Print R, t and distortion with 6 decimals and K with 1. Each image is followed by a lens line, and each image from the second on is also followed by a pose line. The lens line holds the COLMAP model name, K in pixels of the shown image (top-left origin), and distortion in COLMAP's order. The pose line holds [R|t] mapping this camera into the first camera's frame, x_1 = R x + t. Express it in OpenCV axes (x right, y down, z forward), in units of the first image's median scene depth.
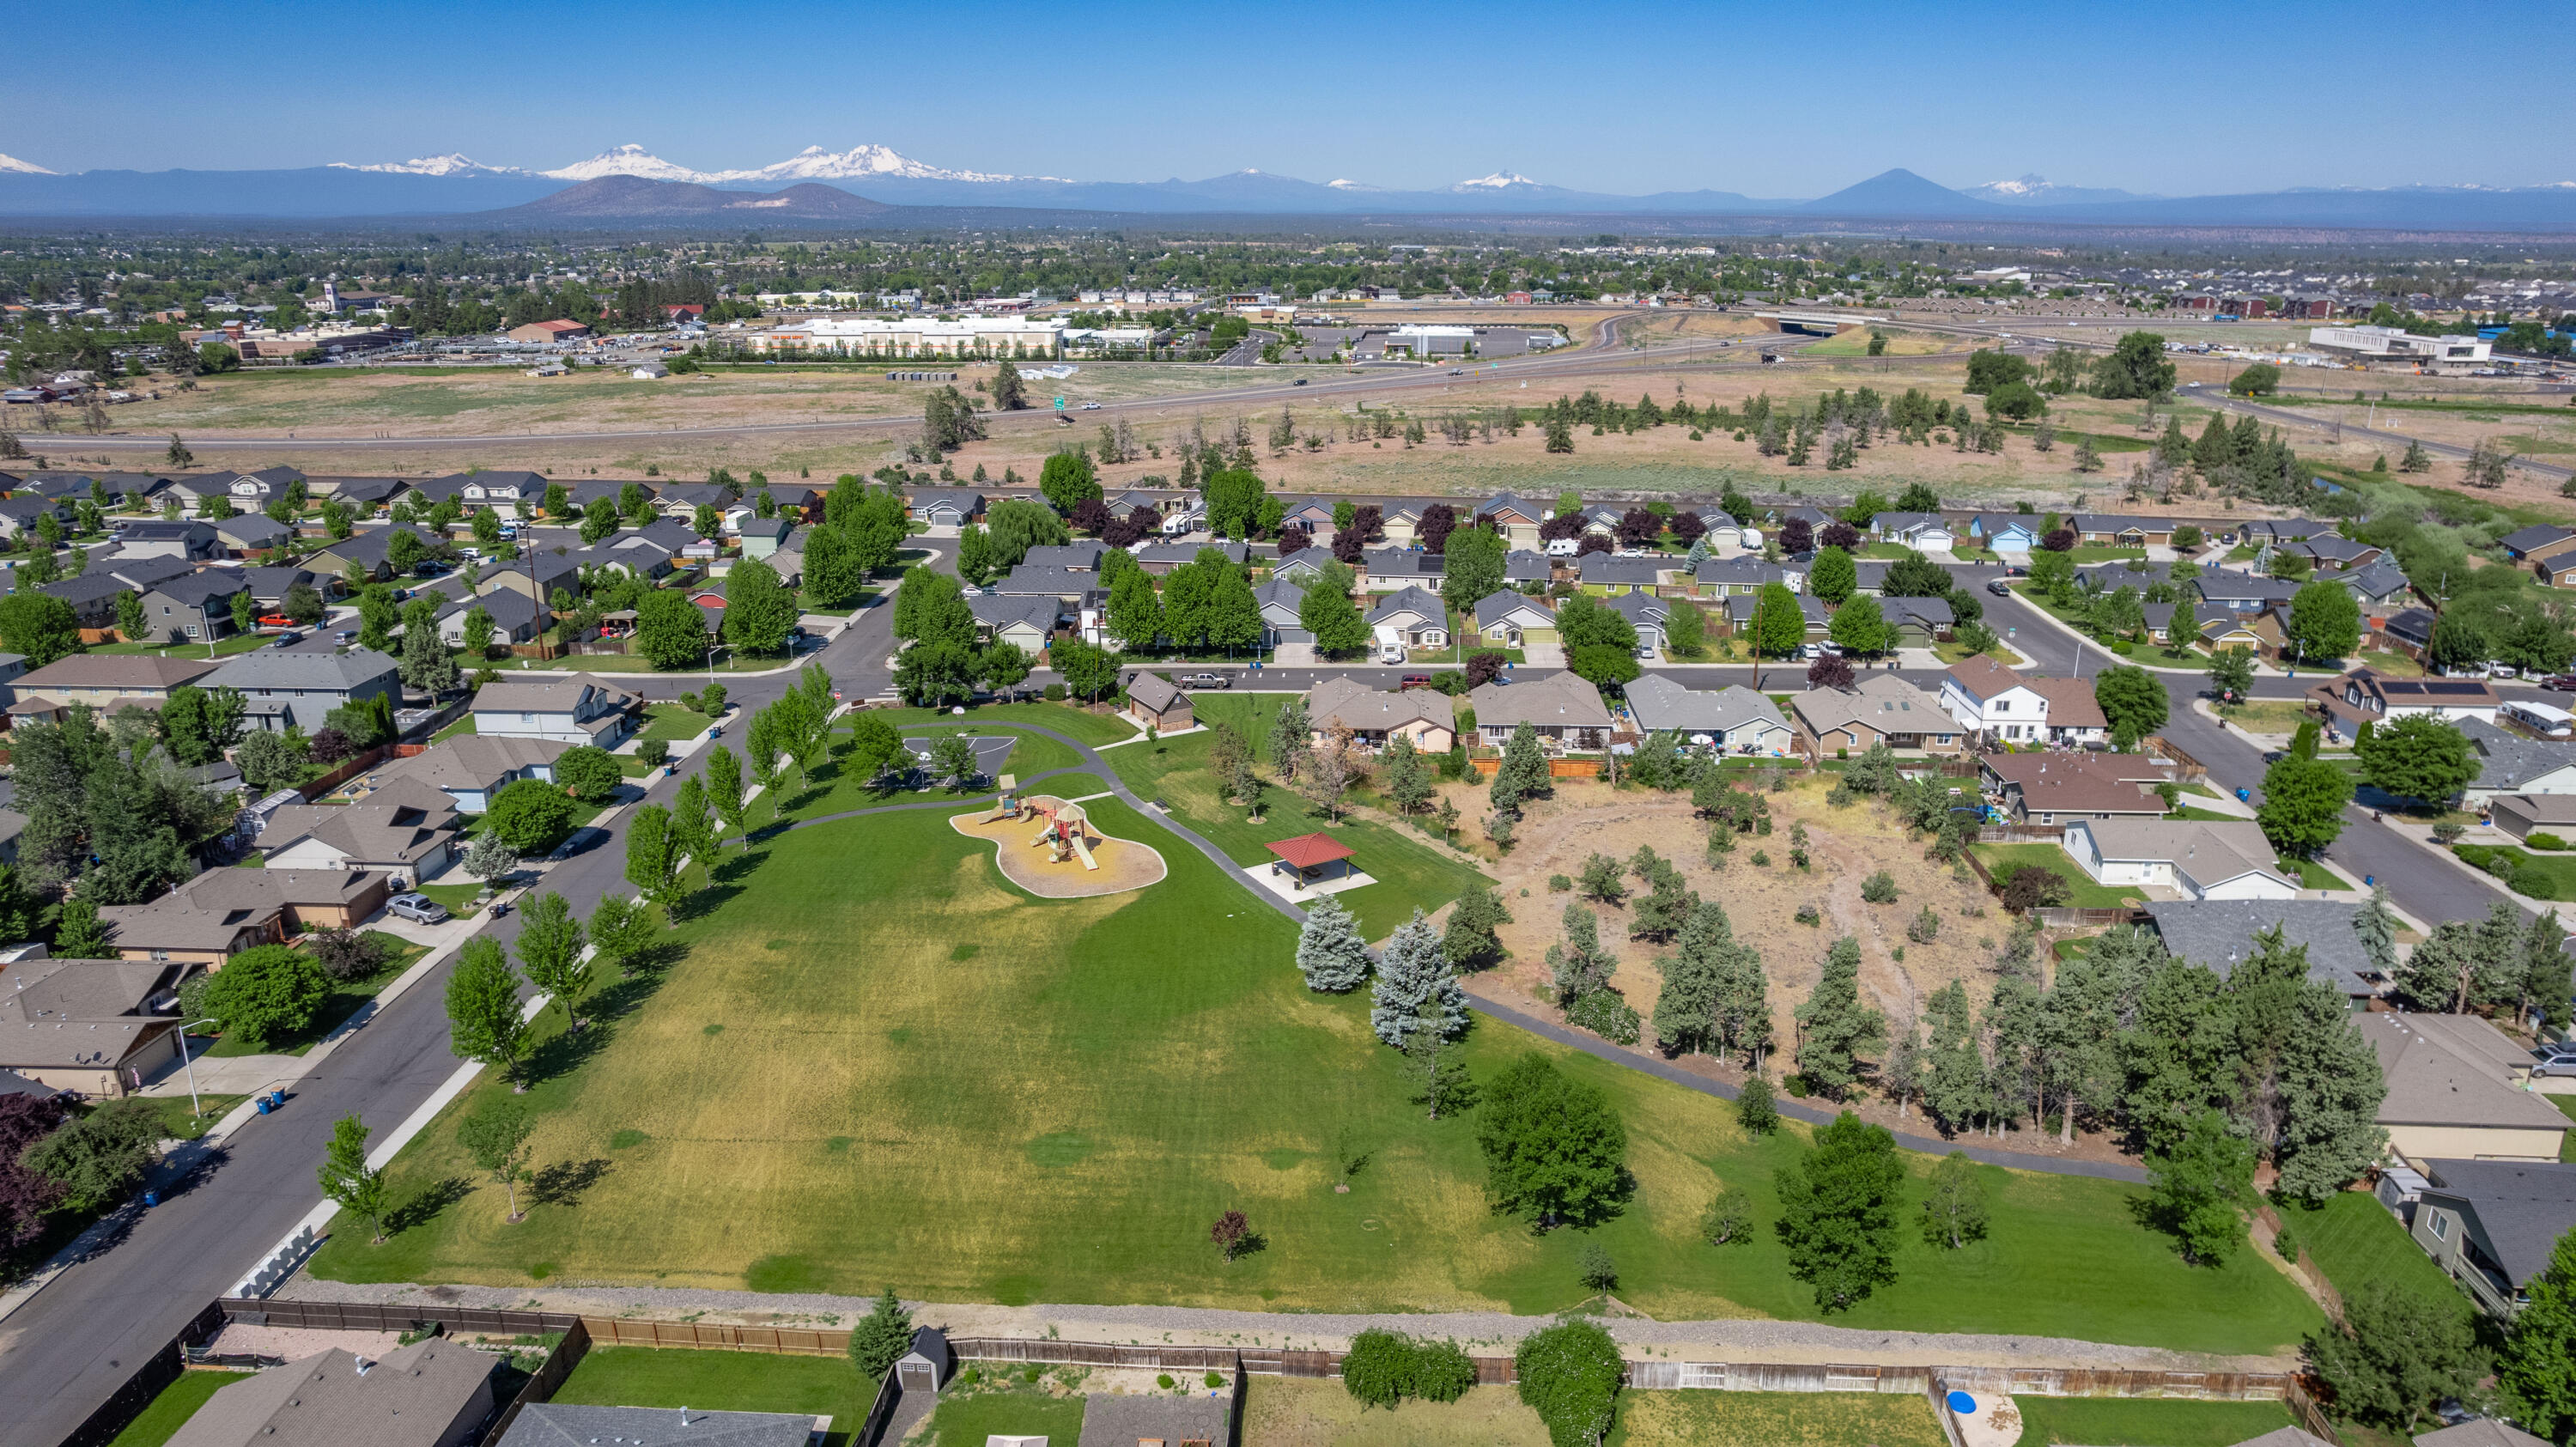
lens RADIAL K [[1654.9, 0, 1291.3], [0, 1654.9, 731.0], [0, 0, 1]] dist [-0.074856, 0.063390]
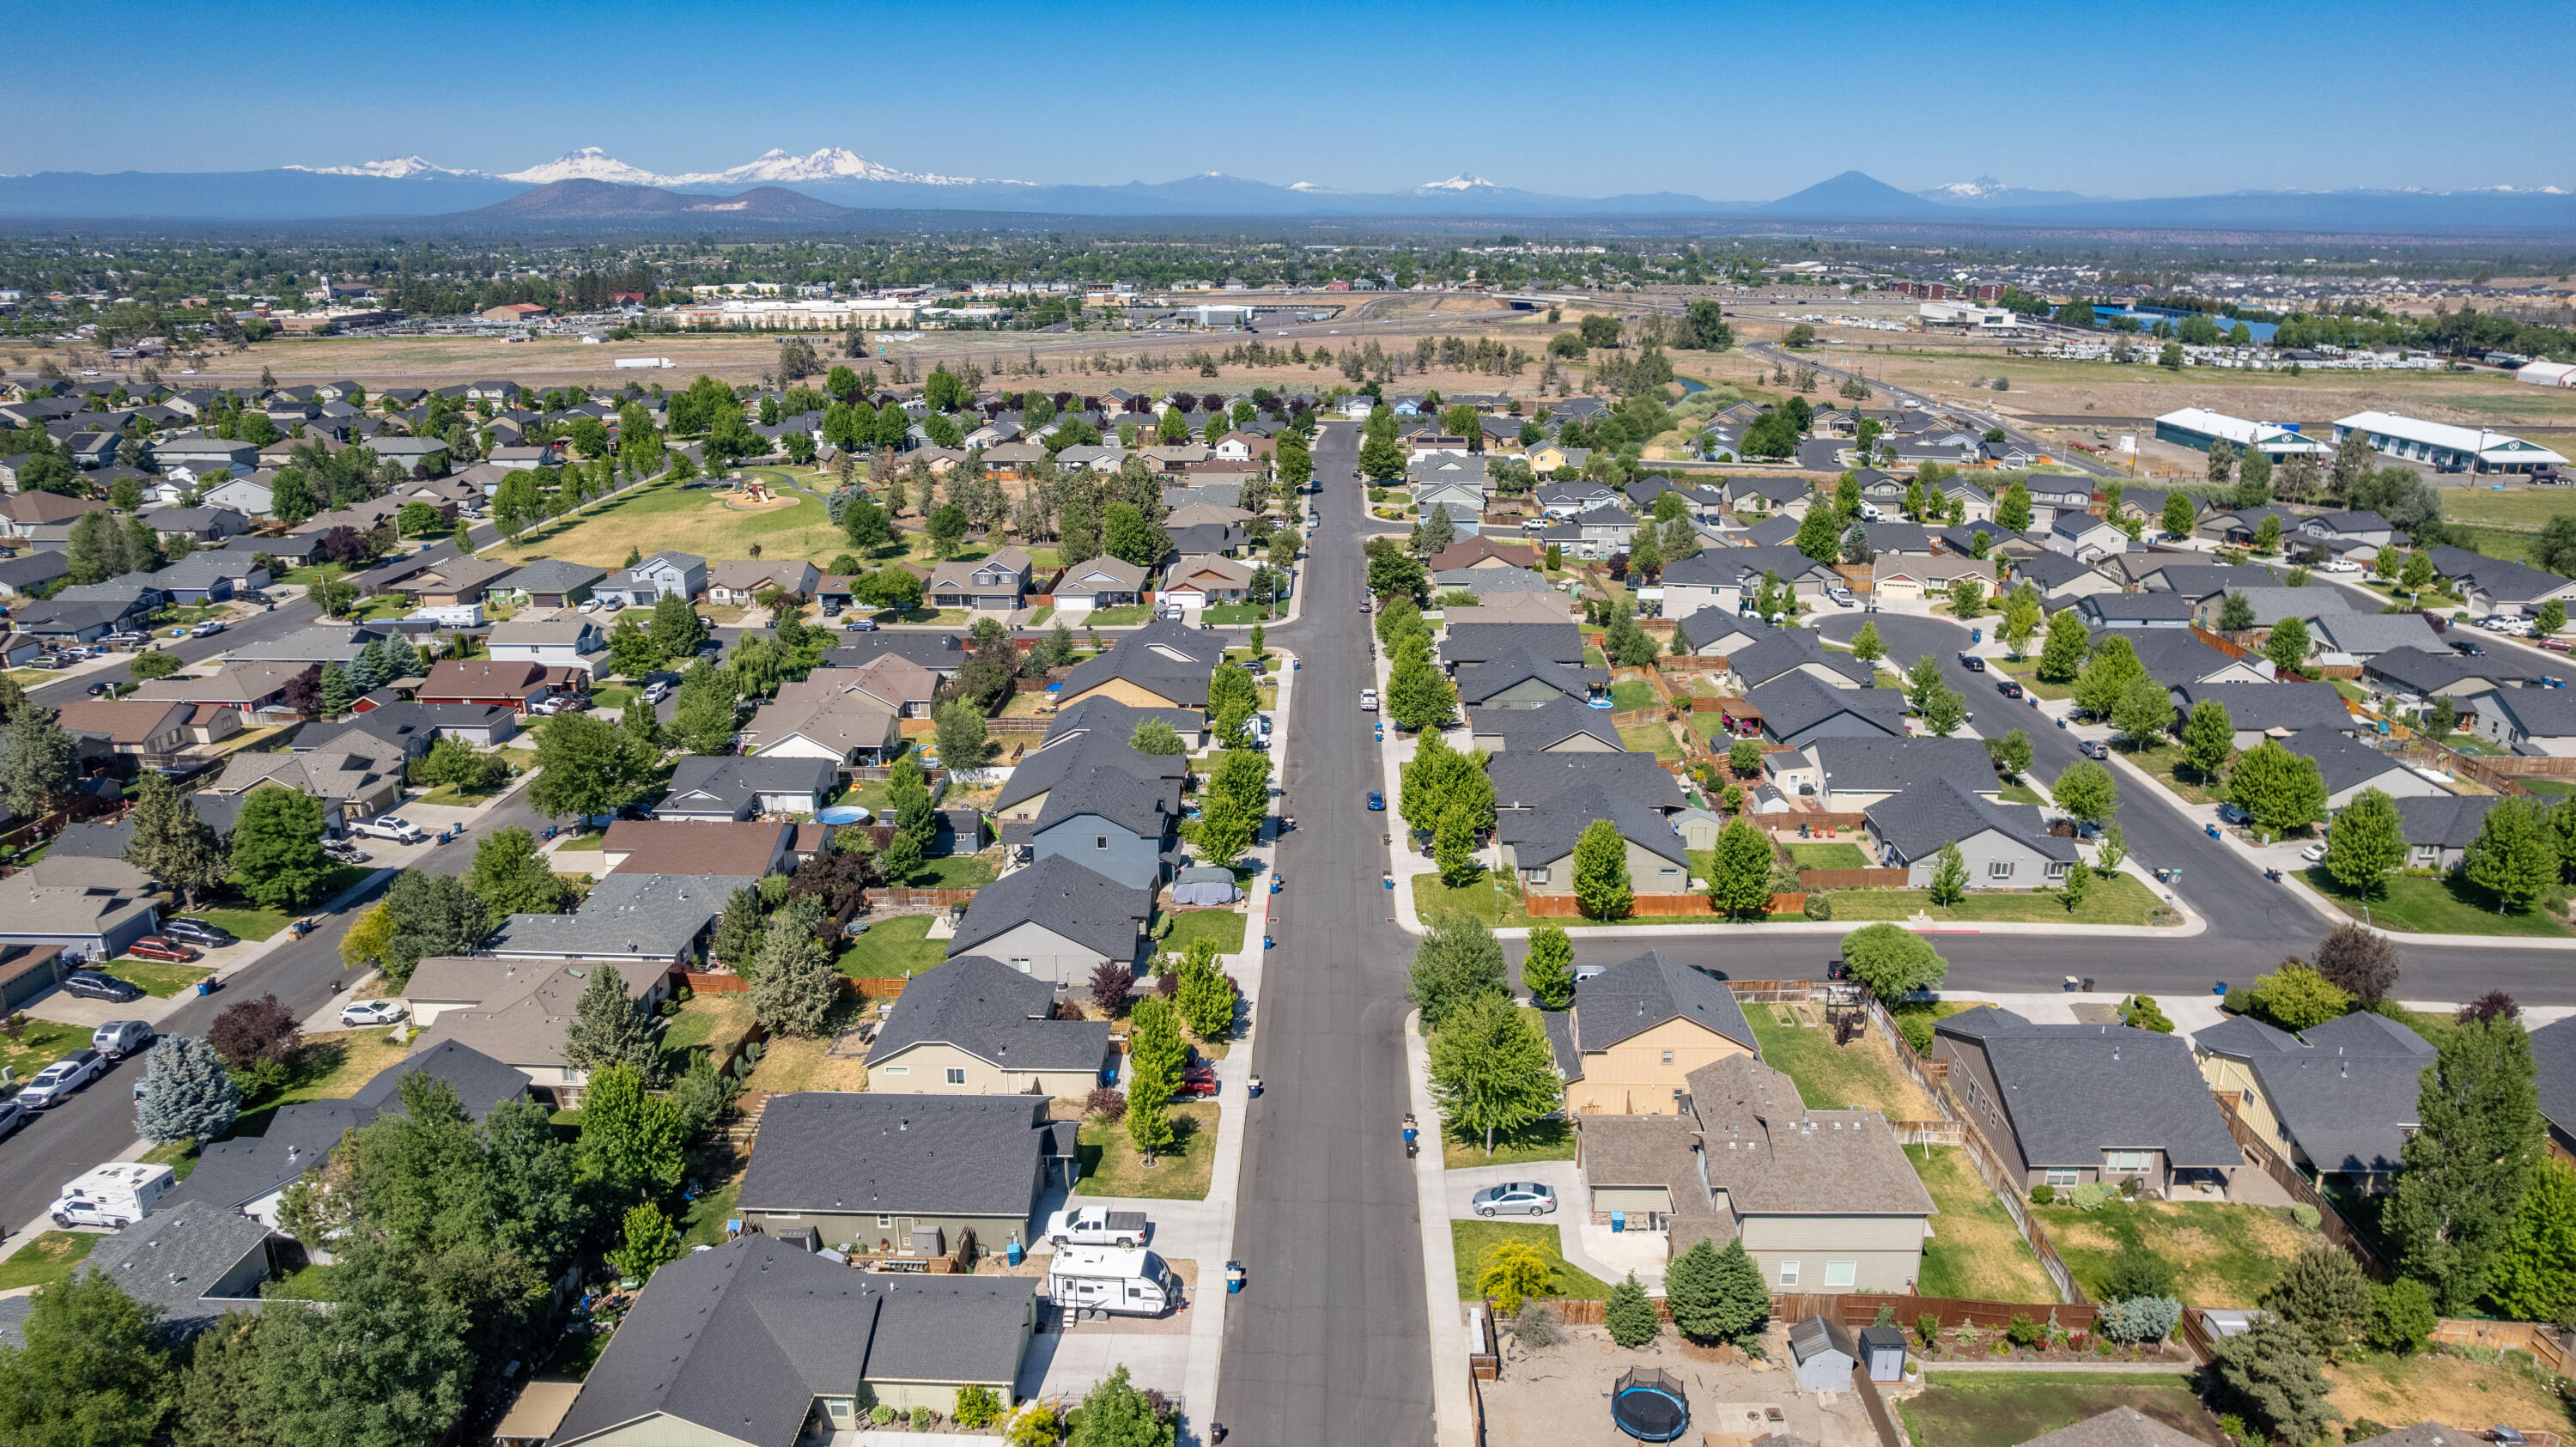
lens RADIAL K [[1654.9, 0, 1291.3], [0, 1654.9, 731.0], [0, 0, 1]] dist [-0.074856, 0.063390]
pose [[0.999797, -0.006052, 0.019216, 0.080627], [0.006079, 0.999981, -0.001386, 0.058530], [-0.019207, 0.001502, 0.999814, -0.184929]]
